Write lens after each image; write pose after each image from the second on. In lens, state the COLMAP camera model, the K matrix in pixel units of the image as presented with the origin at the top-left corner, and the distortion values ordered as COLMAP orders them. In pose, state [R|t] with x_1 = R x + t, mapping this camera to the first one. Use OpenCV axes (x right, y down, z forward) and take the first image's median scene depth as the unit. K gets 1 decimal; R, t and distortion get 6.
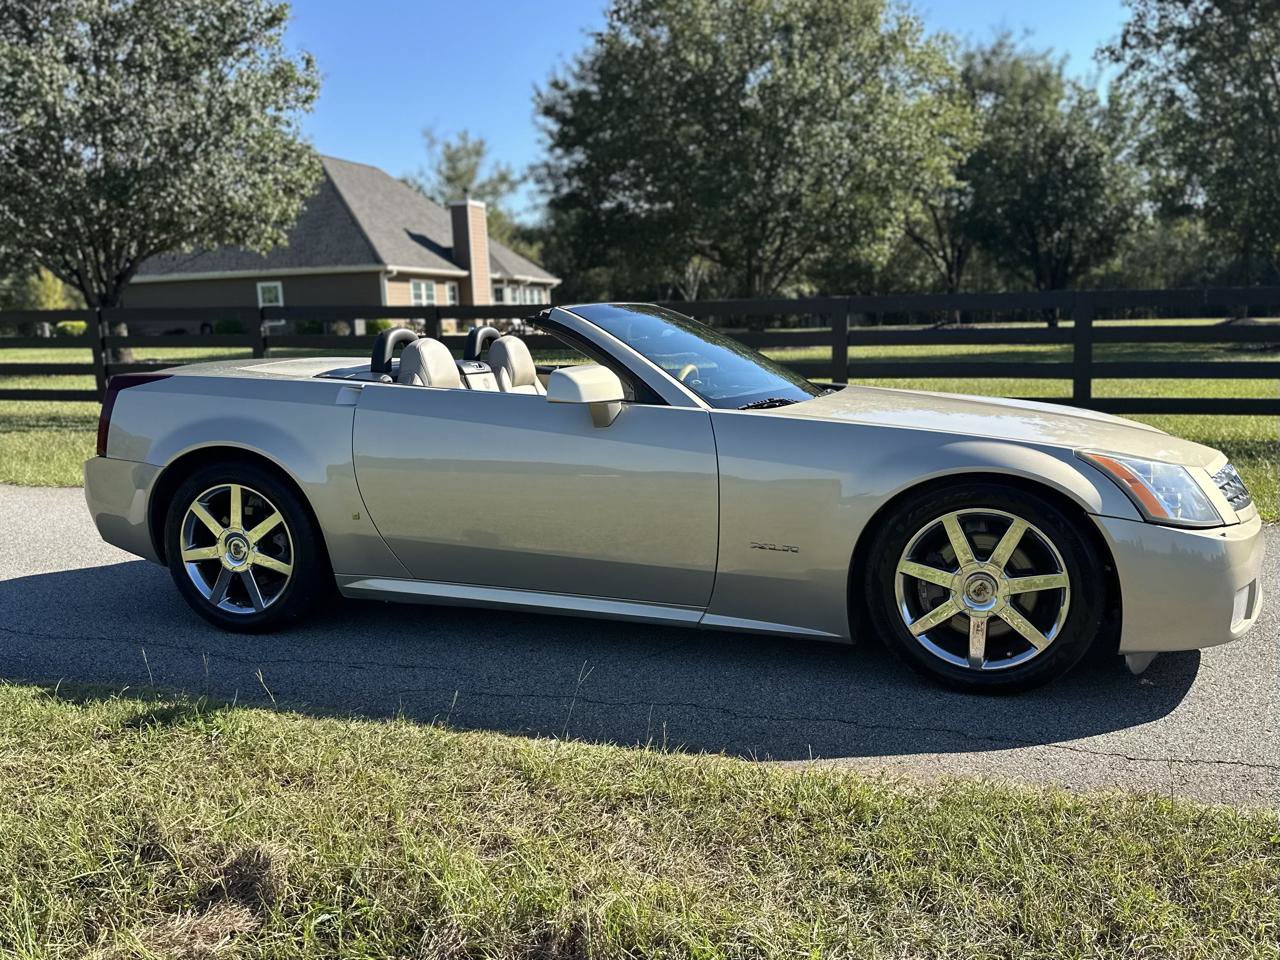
lens RADIAL K [[1210.3, 0, 562.7], [0, 1210.3, 550.7], [0, 0, 1]] dist [0.065479, -0.089326]
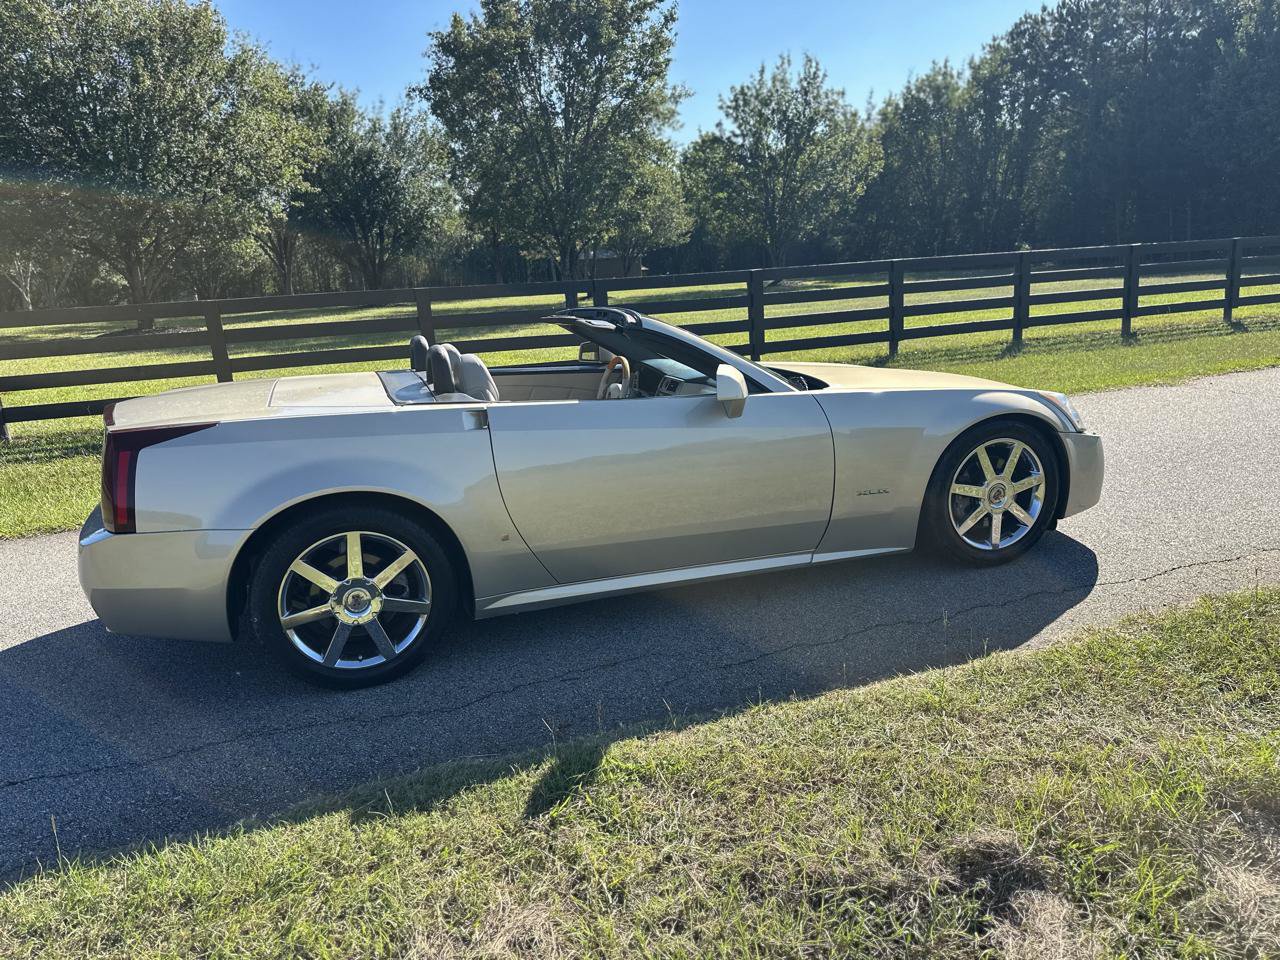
lens RADIAL K [[961.9, 0, 638.8], [0, 961.9, 523.0], [0, 0, 1]] dist [0.000521, -0.007732]
pose [[0.754691, -0.195718, 0.626208, -0.122774], [0.167162, 0.980329, 0.104938, -0.022074], [-0.634428, 0.025482, 0.772562, 0.067252]]
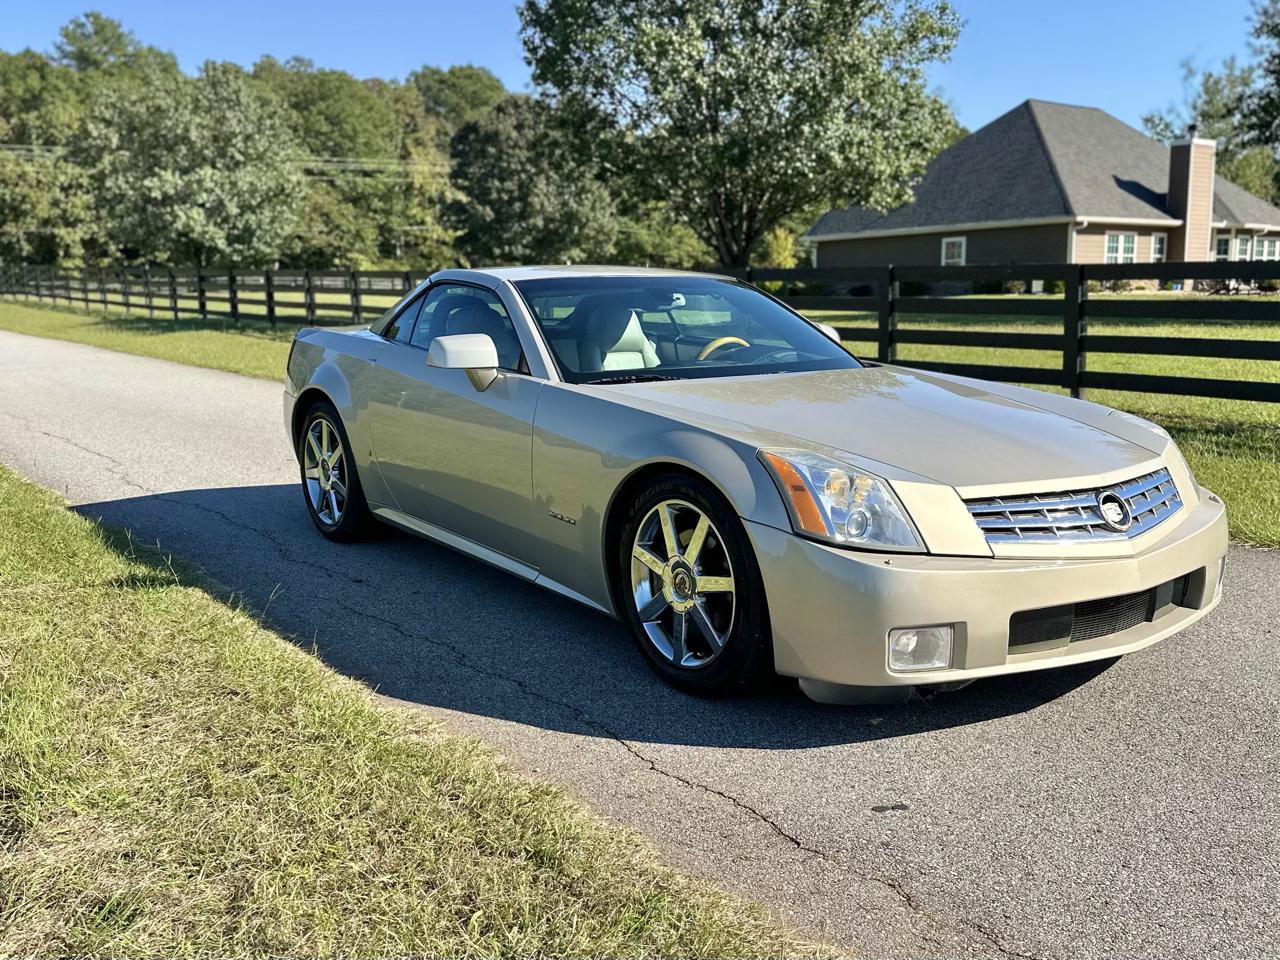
lens RADIAL K [[1210.3, 0, 562.7], [0, 1210.3, 550.7], [0, 0, 1]] dist [0.065479, -0.089326]
pose [[0.823552, 0.130122, -0.552115, 0.137113], [-0.110434, 0.991489, 0.068947, -0.008593], [0.556388, 0.004191, 0.830912, 0.027771]]
